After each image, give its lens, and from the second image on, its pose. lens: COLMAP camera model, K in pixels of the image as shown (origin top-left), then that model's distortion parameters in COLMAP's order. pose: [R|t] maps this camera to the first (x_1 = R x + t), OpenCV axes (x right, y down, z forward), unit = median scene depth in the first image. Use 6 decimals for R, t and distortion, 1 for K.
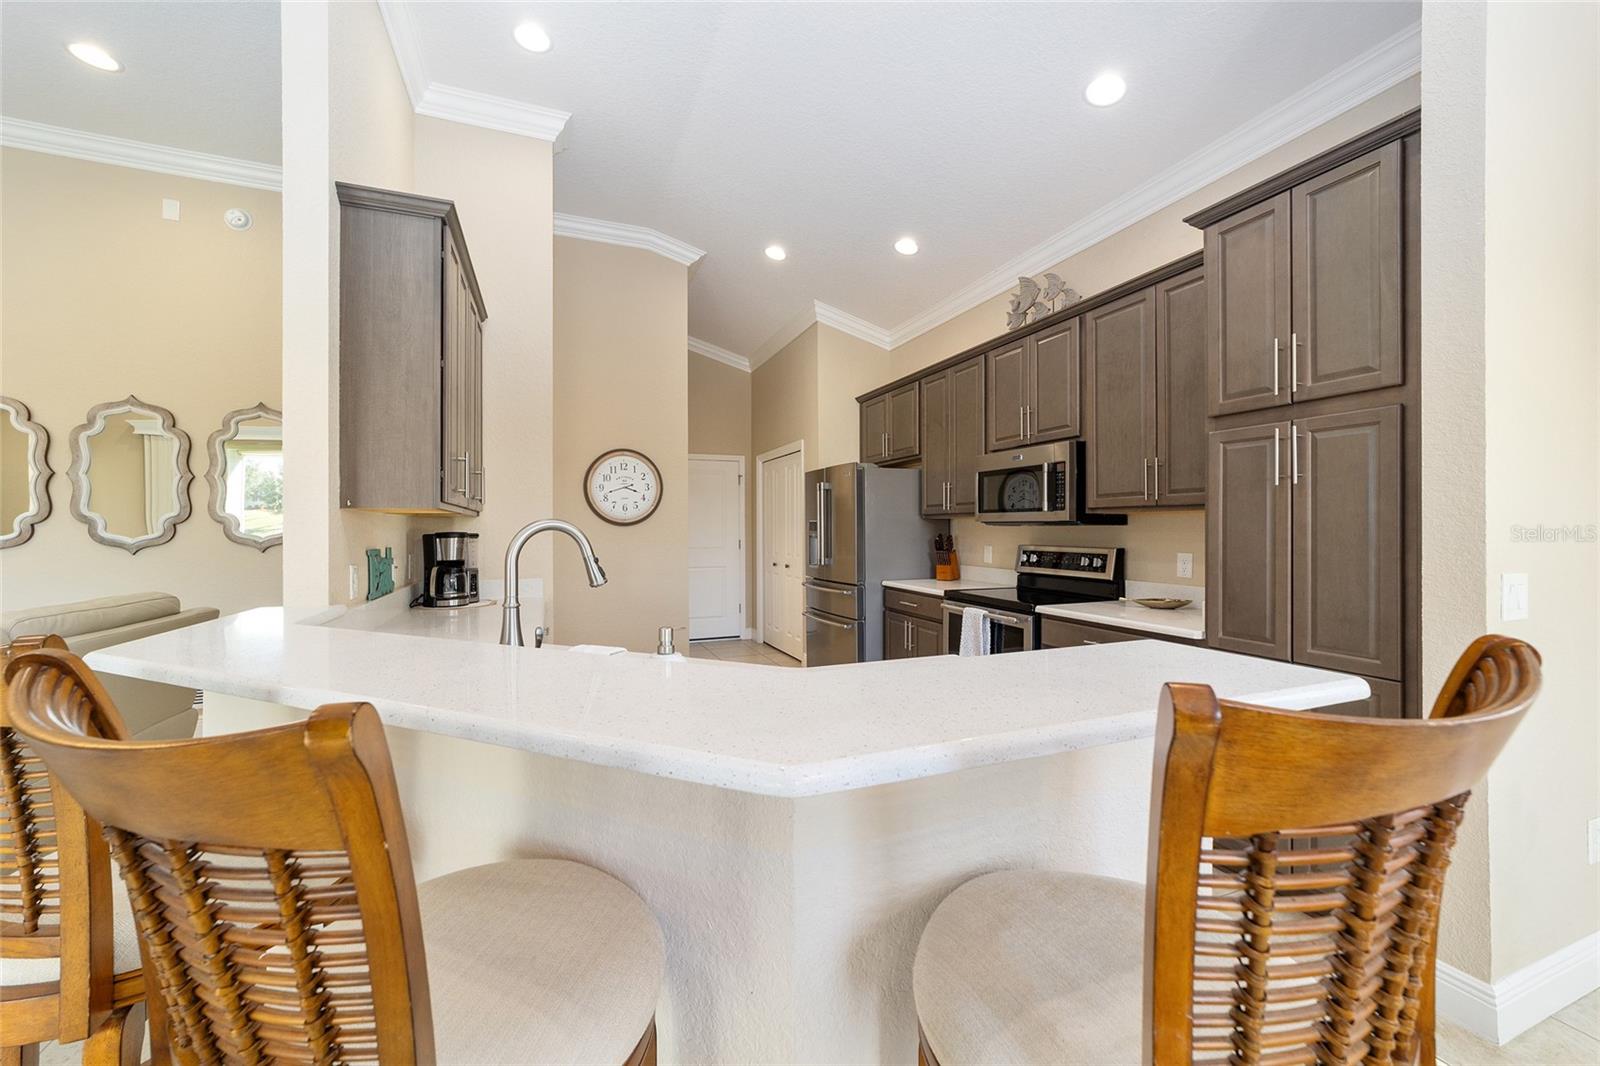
lens RADIAL K [[611.8, 0, 791.9], [0, 611.8, 527.2], [0, 0, 1]] dist [-0.000884, 0.000165]
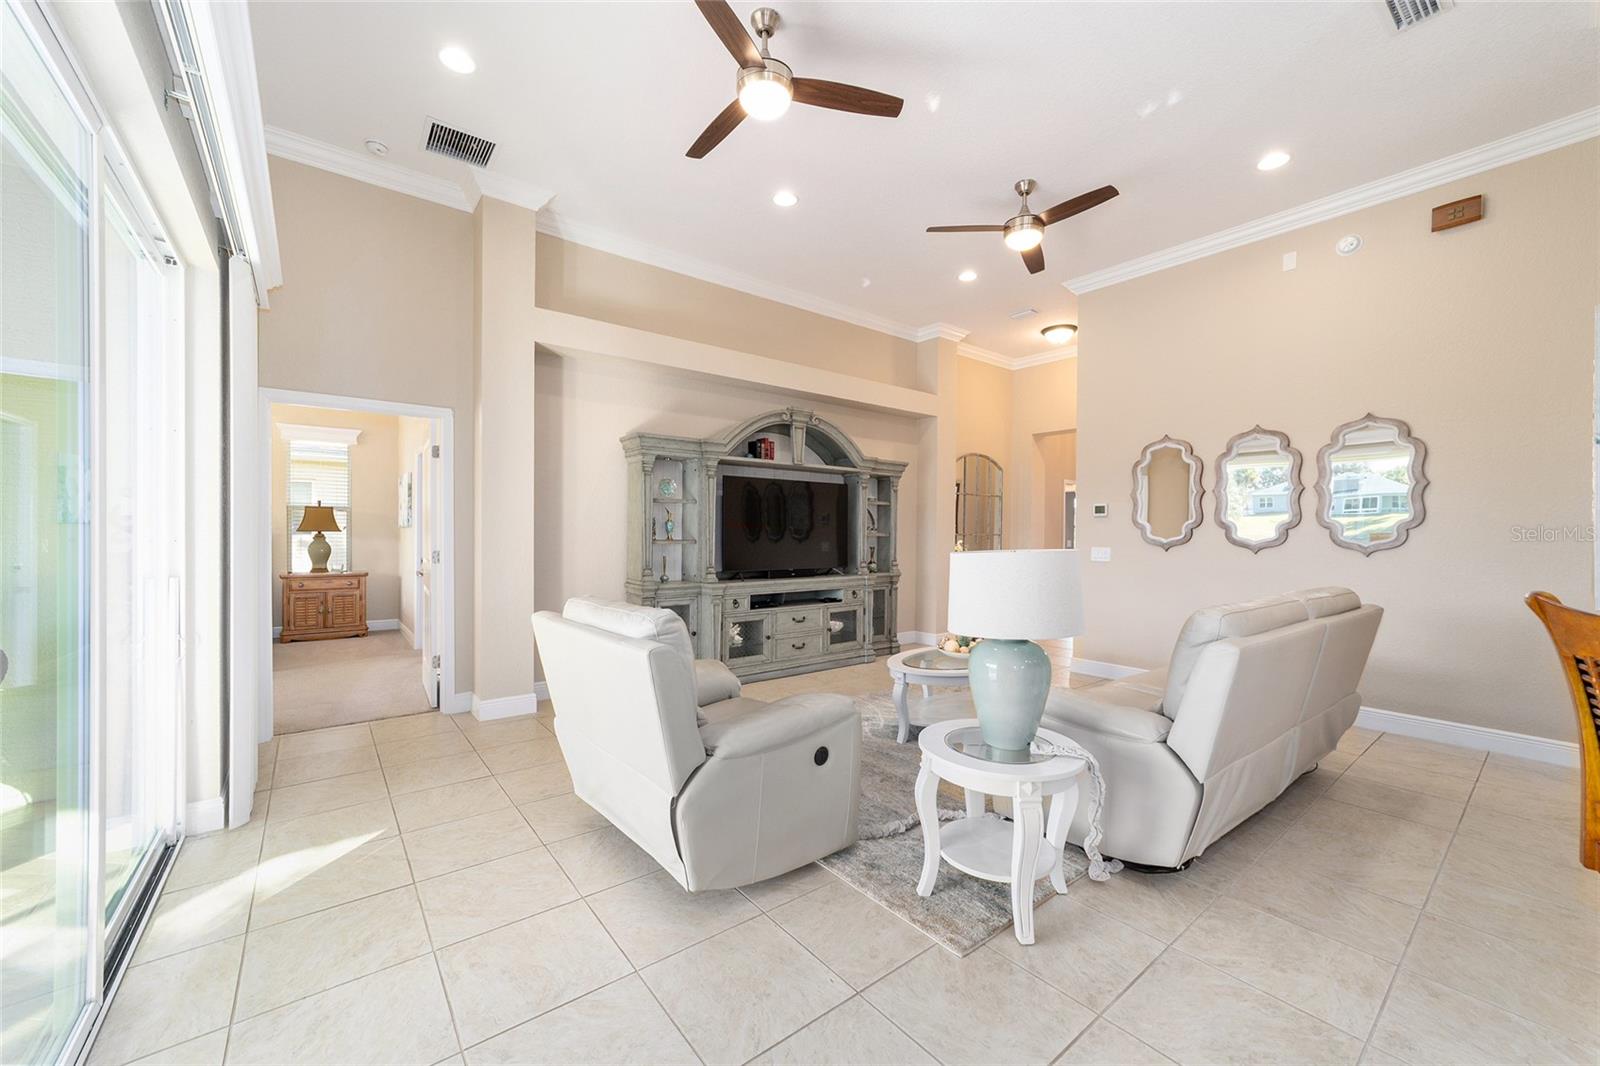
lens RADIAL K [[614.6, 0, 795.1], [0, 614.6, 534.4], [0, 0, 1]] dist [-0.003326, 0.000166]
pose [[0.282713, 0.012019, -0.959129, -0.165114], [-0.008741, 0.999912, 0.009953, 0.001228], [0.959165, 0.005570, 0.282793, -0.262739]]
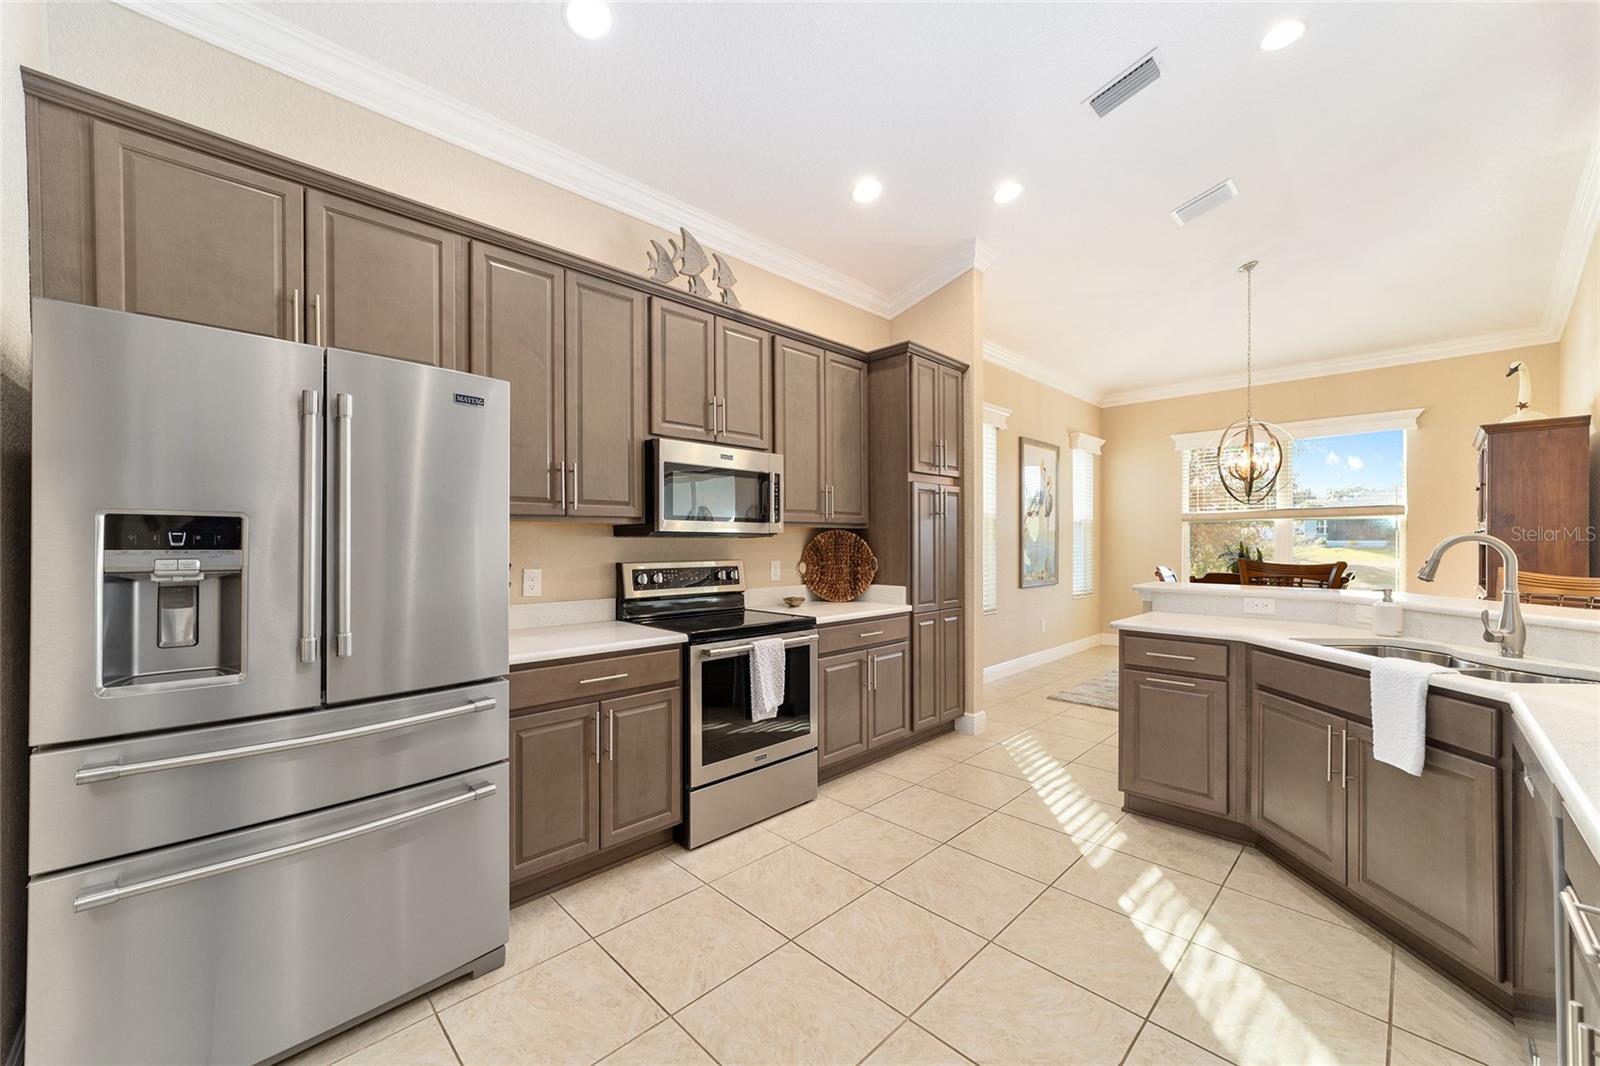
lens RADIAL K [[616.2, 0, 776.0], [0, 616.2, 539.0], [0, 0, 1]] dist [-0.008735, 0.000126]
pose [[-0.375533, 0.001629, 0.926808, -0.453954], [-0.001356, 0.999996, -0.002307, 0.001097], [-0.926808, -0.002123, -0.375529, 1.277643]]
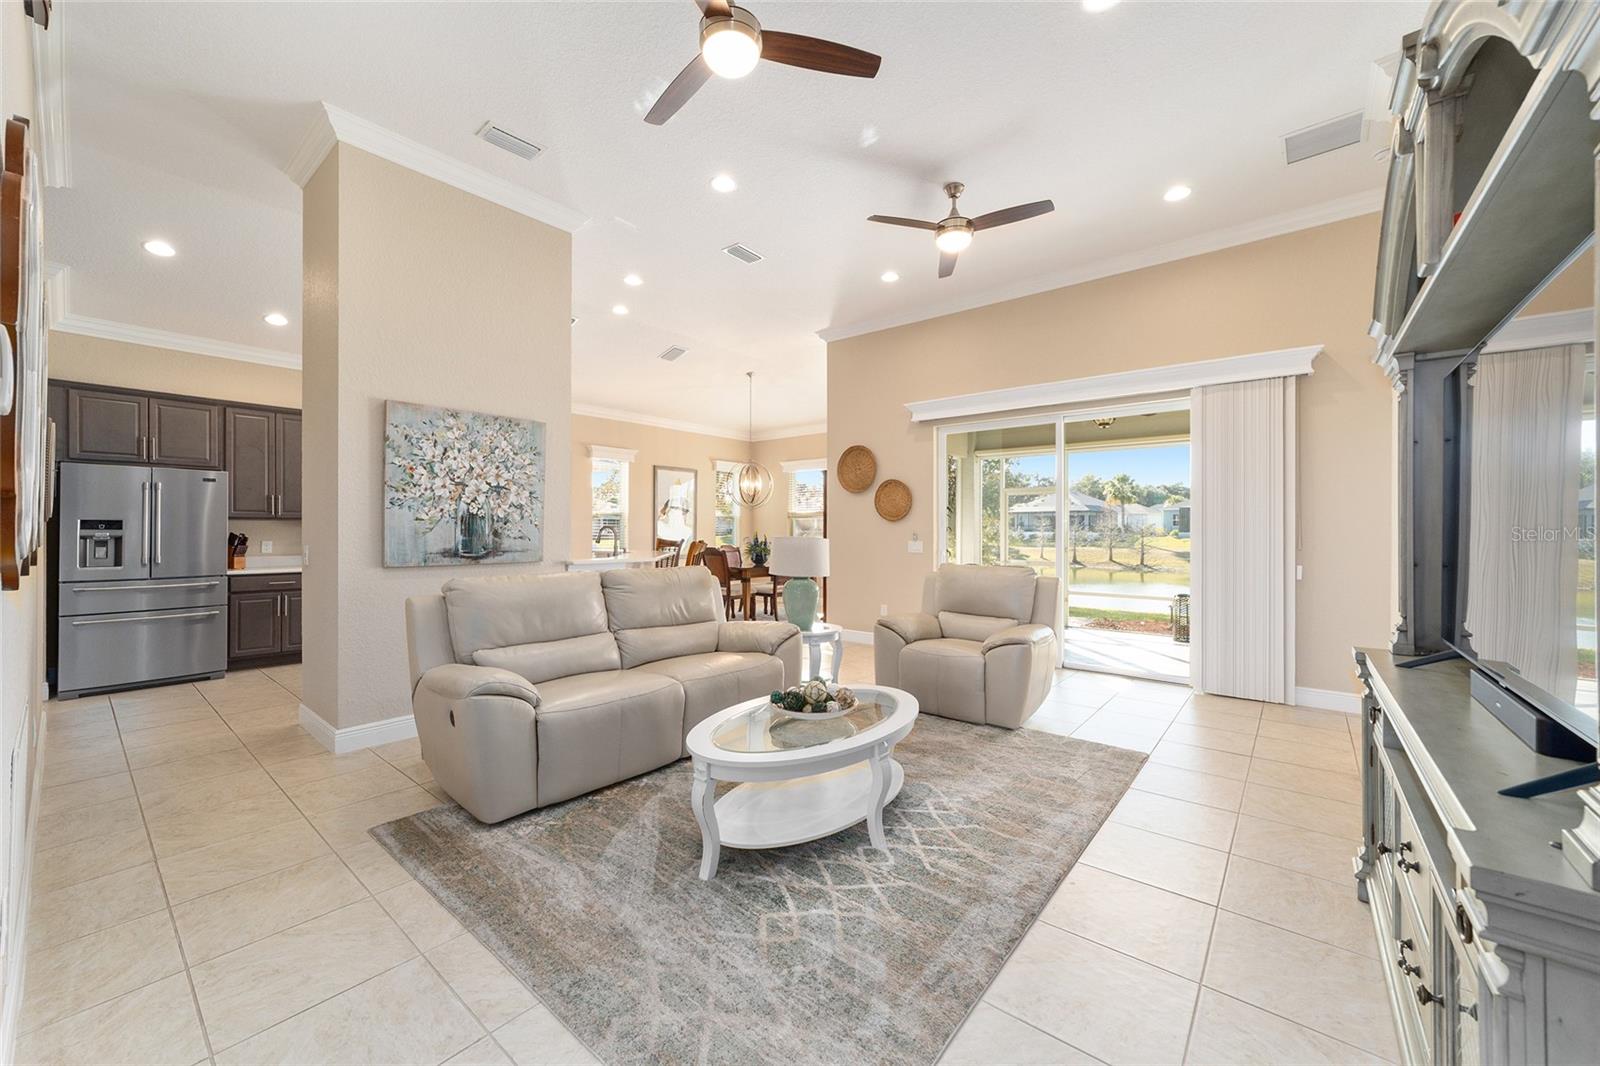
lens RADIAL K [[618.3, 0, 784.7], [0, 618.3, 527.4], [0, 0, 1]] dist [-0.002492, 0.000005]
pose [[-0.469115, 0.007815, 0.883102, -1.879058], [-0.000165, 0.999960, -0.008937, 0.014996], [-0.883137, -0.004338, -0.469095, 0.784818]]
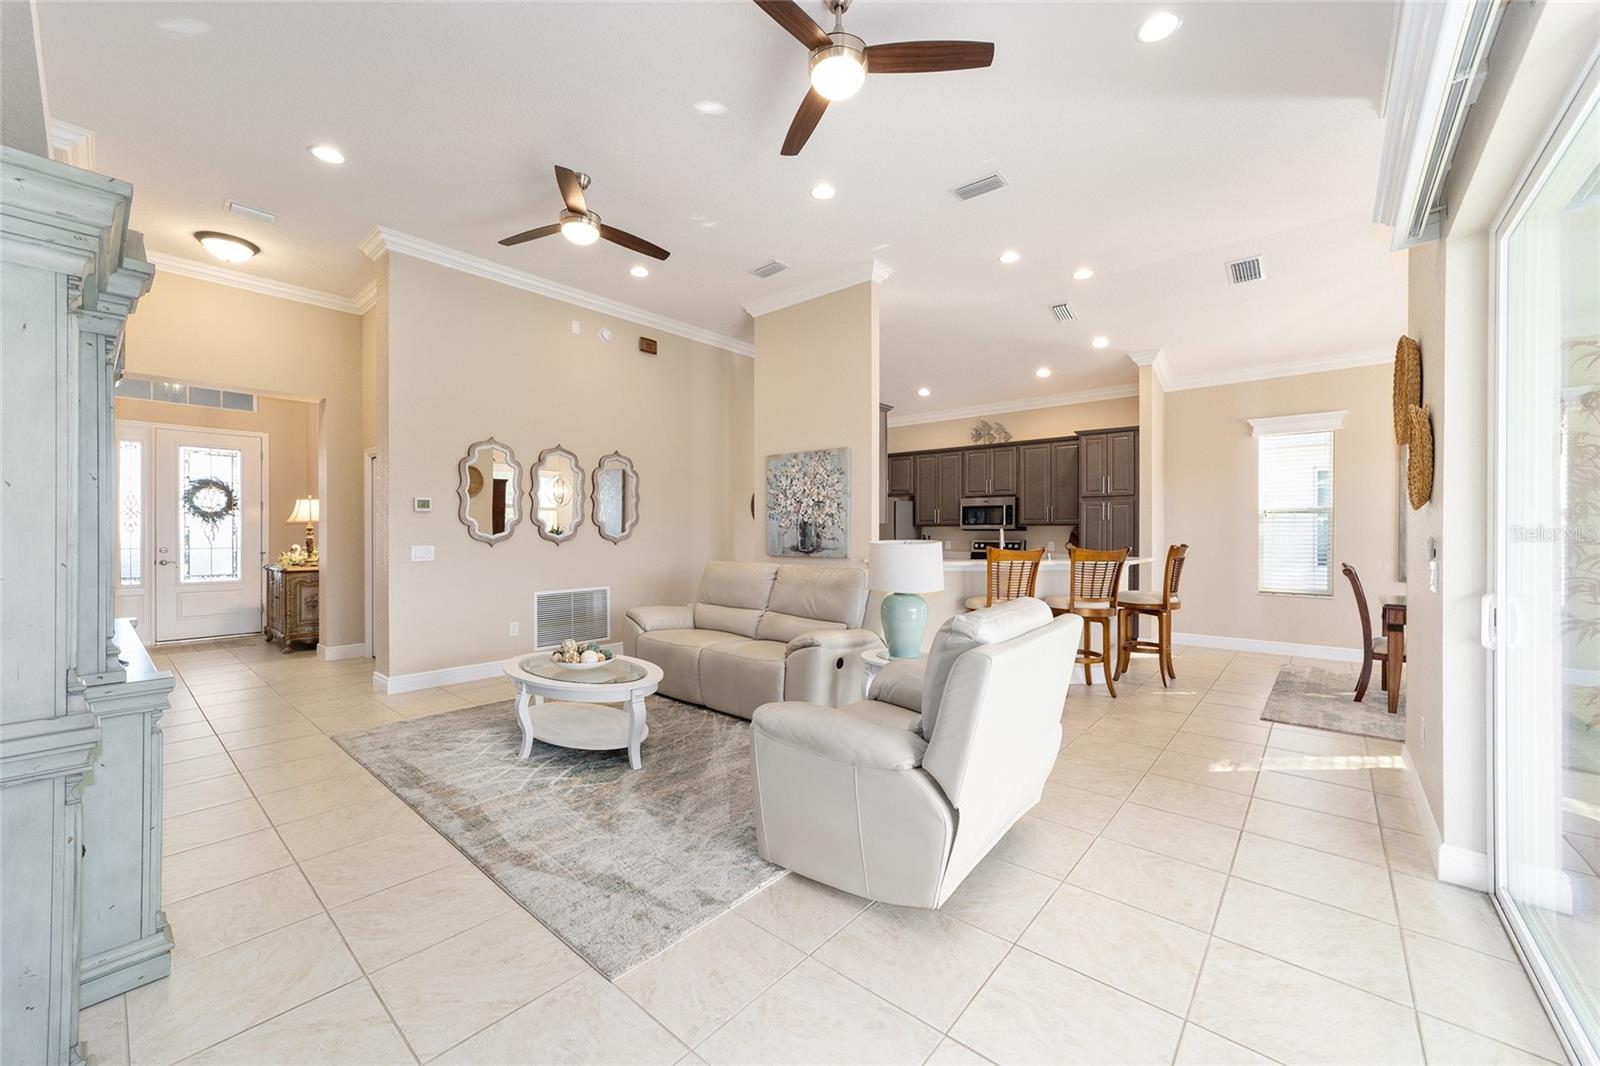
lens RADIAL K [[614.6, 0, 795.1], [0, 614.6, 534.4], [0, 0, 1]] dist [-0.003326, 0.000166]
pose [[0.886209, 0.003565, 0.463273, -1.370523], [-0.005403, 0.999982, 0.002641, 0.008784], [-0.463255, -0.004844, 0.886212, -0.735297]]
